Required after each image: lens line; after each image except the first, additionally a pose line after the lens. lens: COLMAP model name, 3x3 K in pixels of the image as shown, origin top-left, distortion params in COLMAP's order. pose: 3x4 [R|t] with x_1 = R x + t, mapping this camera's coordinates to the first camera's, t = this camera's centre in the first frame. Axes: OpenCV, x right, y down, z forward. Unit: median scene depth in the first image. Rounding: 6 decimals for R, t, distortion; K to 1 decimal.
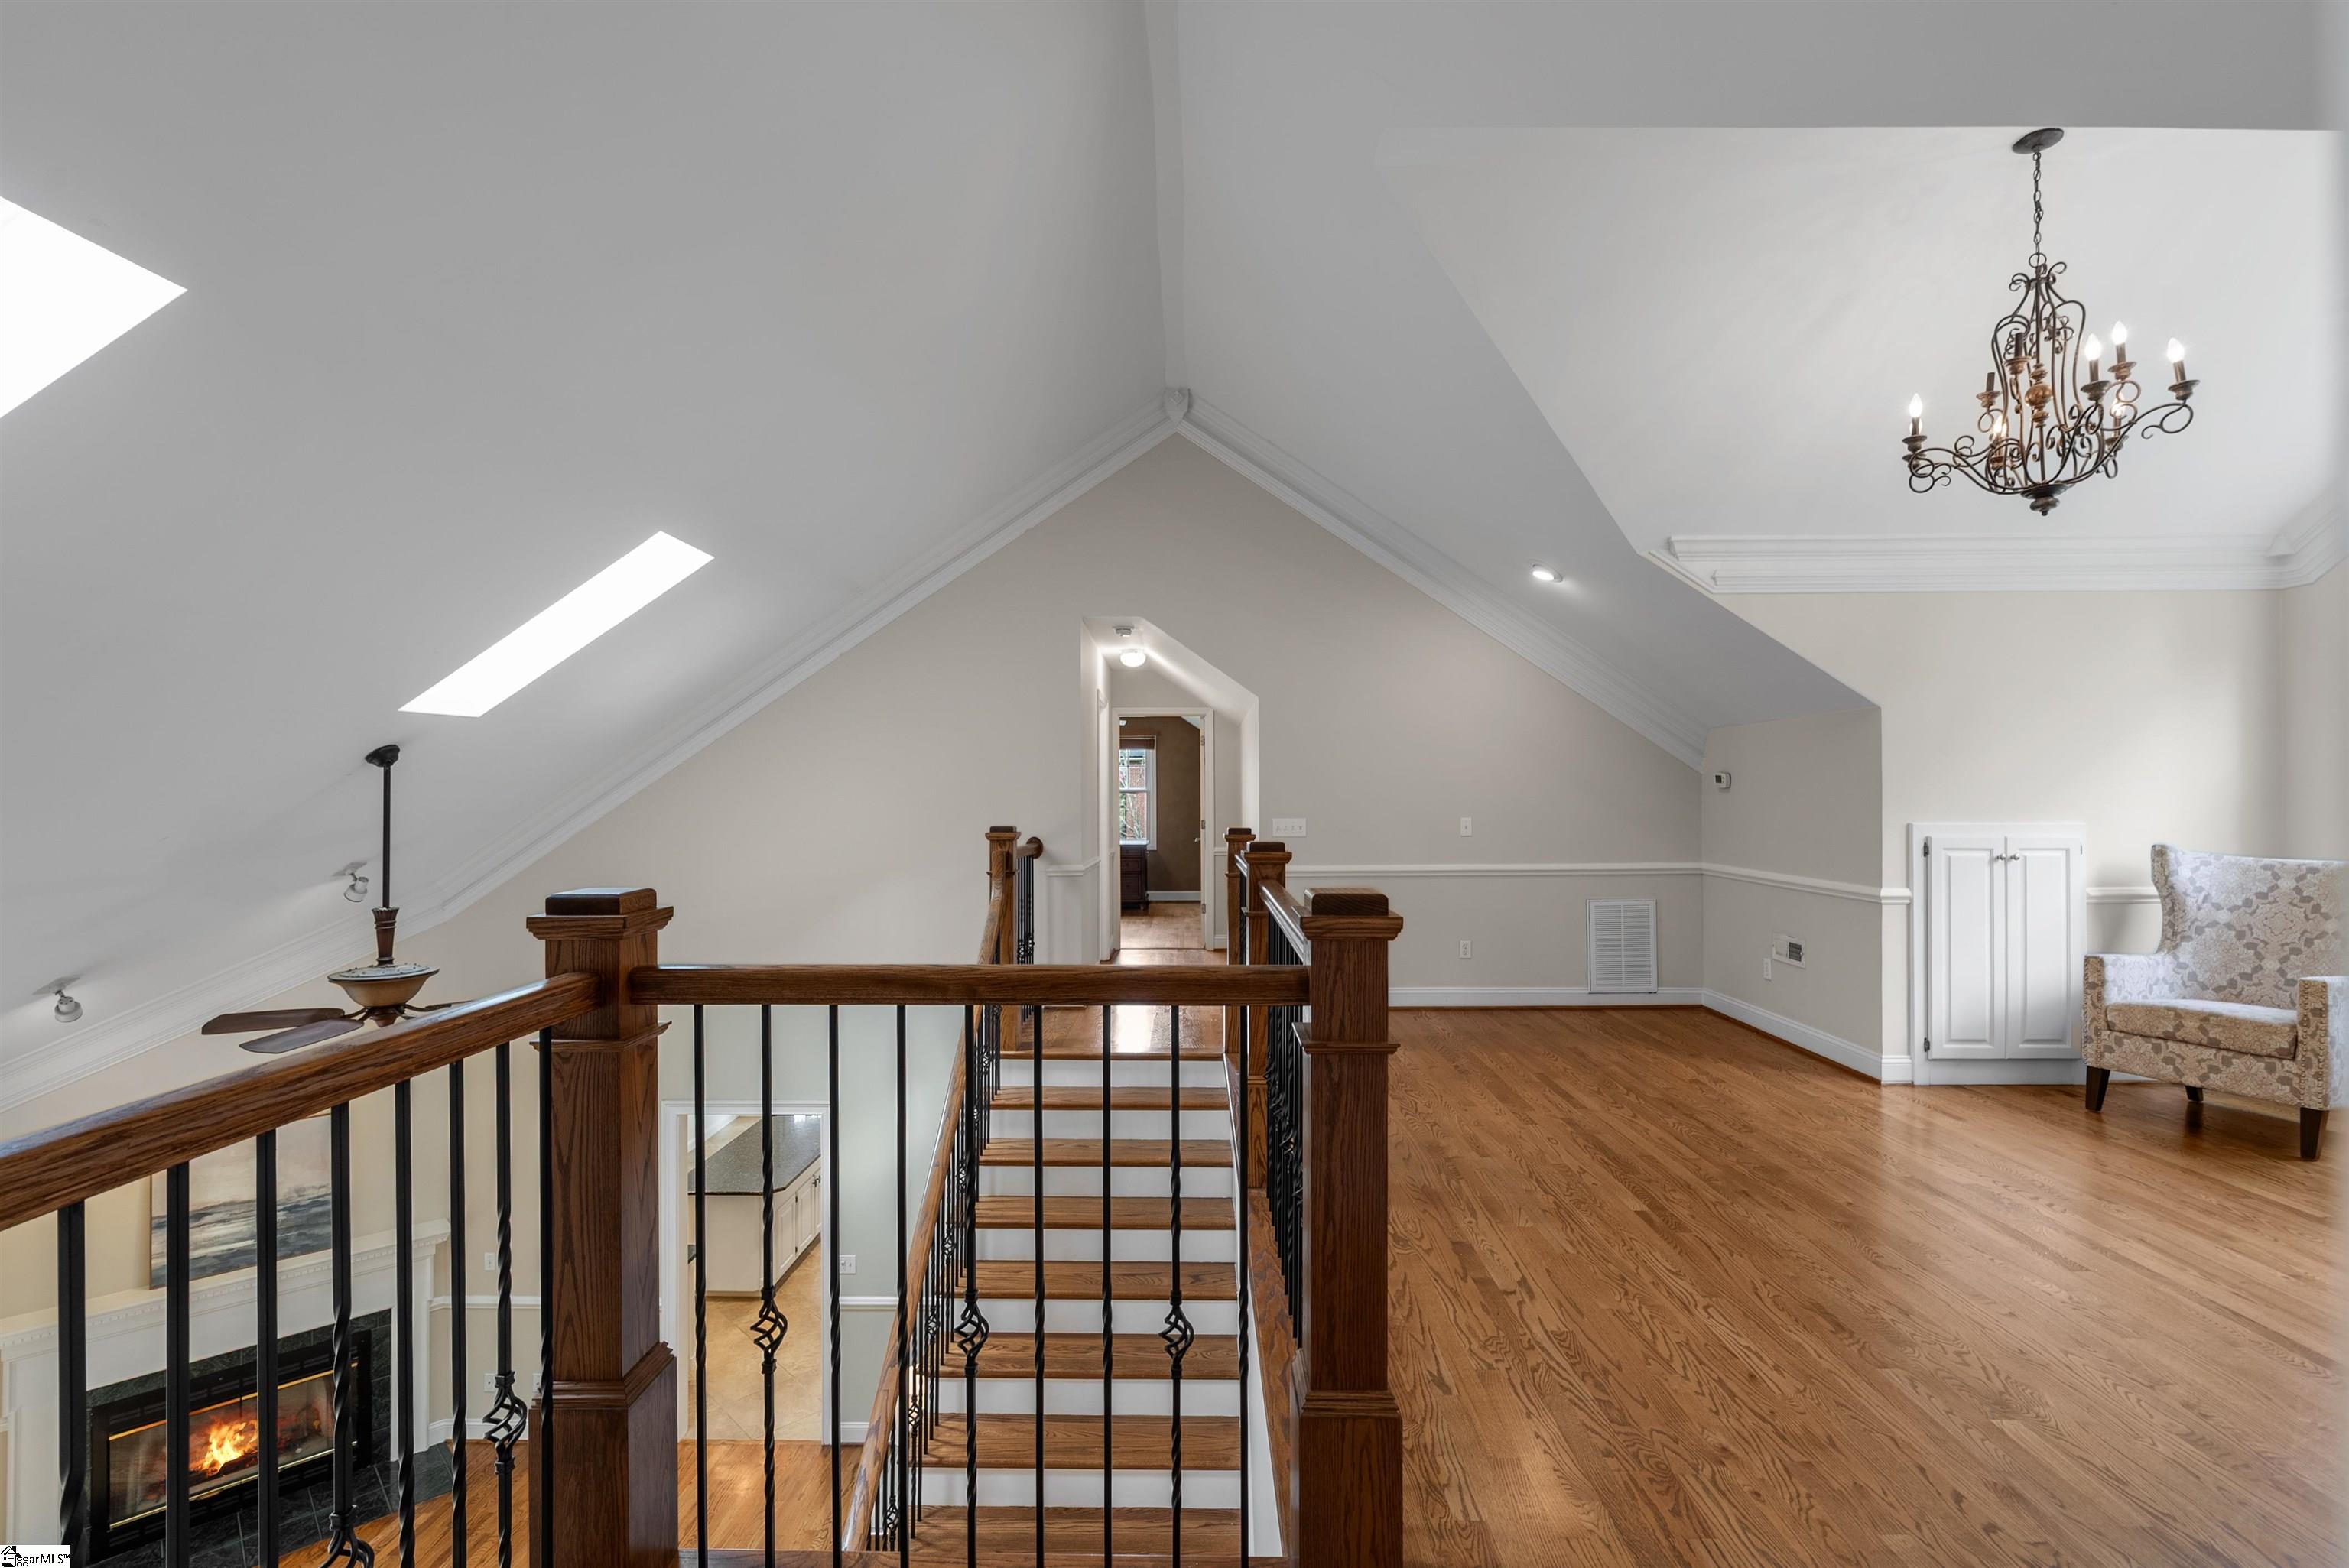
lens RADIAL K [[1069.9, 0, 1176.9], [0, 1069.9, 787.1], [0, 0, 1]] dist [-0.015292, 0.005515]
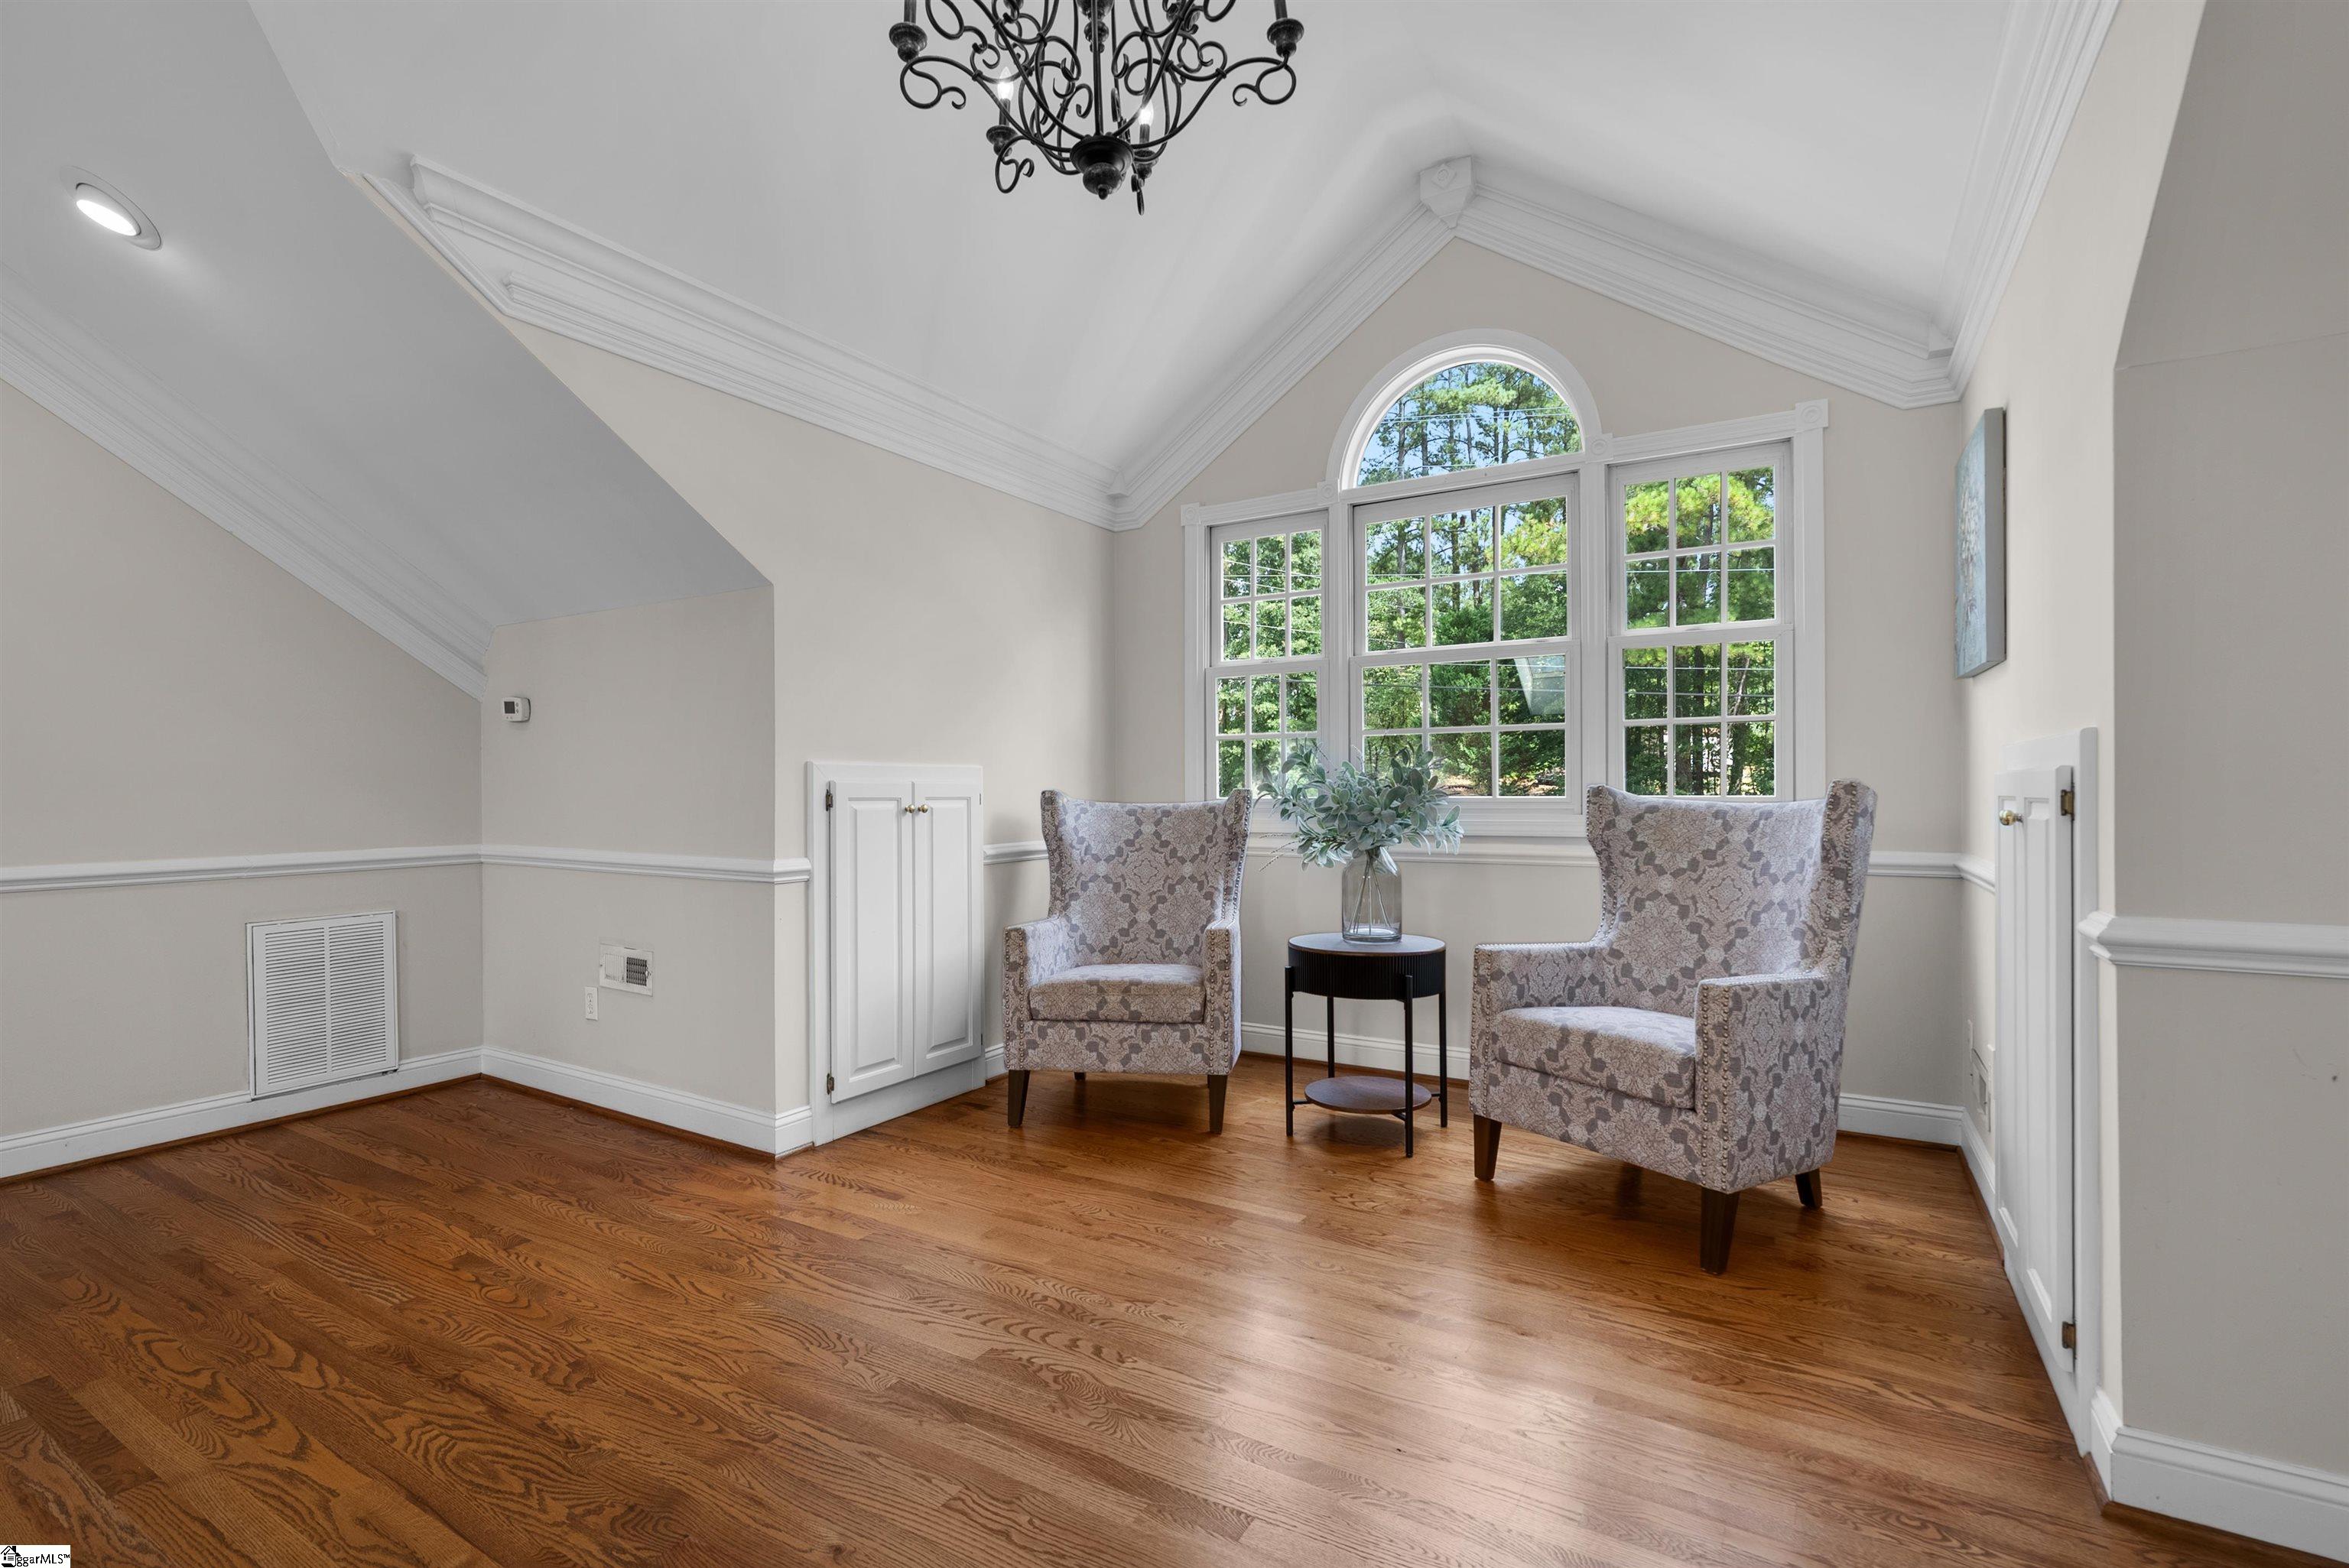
lens RADIAL K [[1069.9, 0, 1176.9], [0, 1069.9, 787.1], [0, 0, 1]] dist [-0.015292, 0.005515]
pose [[0.510373, 0.002527, 0.859949, 0.238903], [-0.001935, 0.999997, -0.001790, 0.054474], [-0.859951, -0.000750, 0.510376, 0.481240]]
